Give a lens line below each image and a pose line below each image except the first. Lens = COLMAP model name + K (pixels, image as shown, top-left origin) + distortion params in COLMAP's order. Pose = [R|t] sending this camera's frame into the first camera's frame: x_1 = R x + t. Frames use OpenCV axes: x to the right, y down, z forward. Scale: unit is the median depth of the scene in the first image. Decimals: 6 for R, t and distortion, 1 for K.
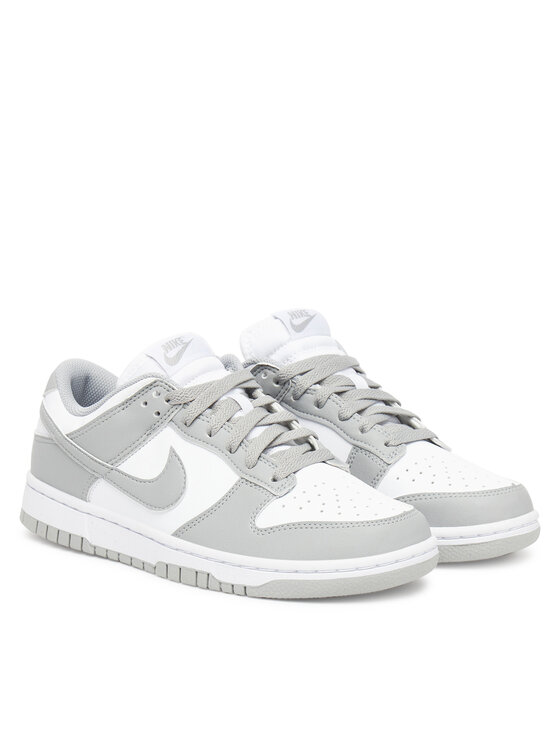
lens RADIAL K [[2090.2, 0, 280.0], [0, 2090.2, 373.0], [0, 0, 1]] dist [0.003258, 0.008297]
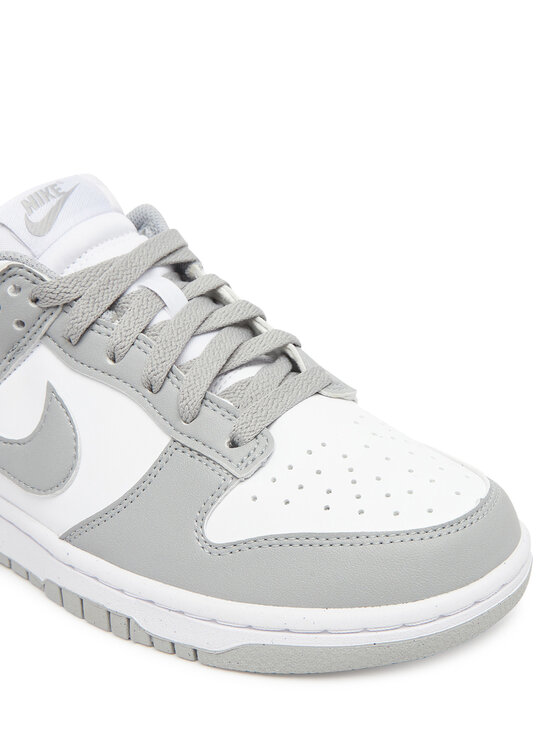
lens RADIAL K [[761.1, 0, 280.0], [0, 761.1, 373.0], [0, 0, 1]] dist [0.000184, -0.561603]
pose [[0.996048, -0.068115, 0.057005, -0.000667], [0.051352, 0.965280, 0.256121, -0.016971], [-0.072472, -0.252182, 0.964962, 0.797285]]
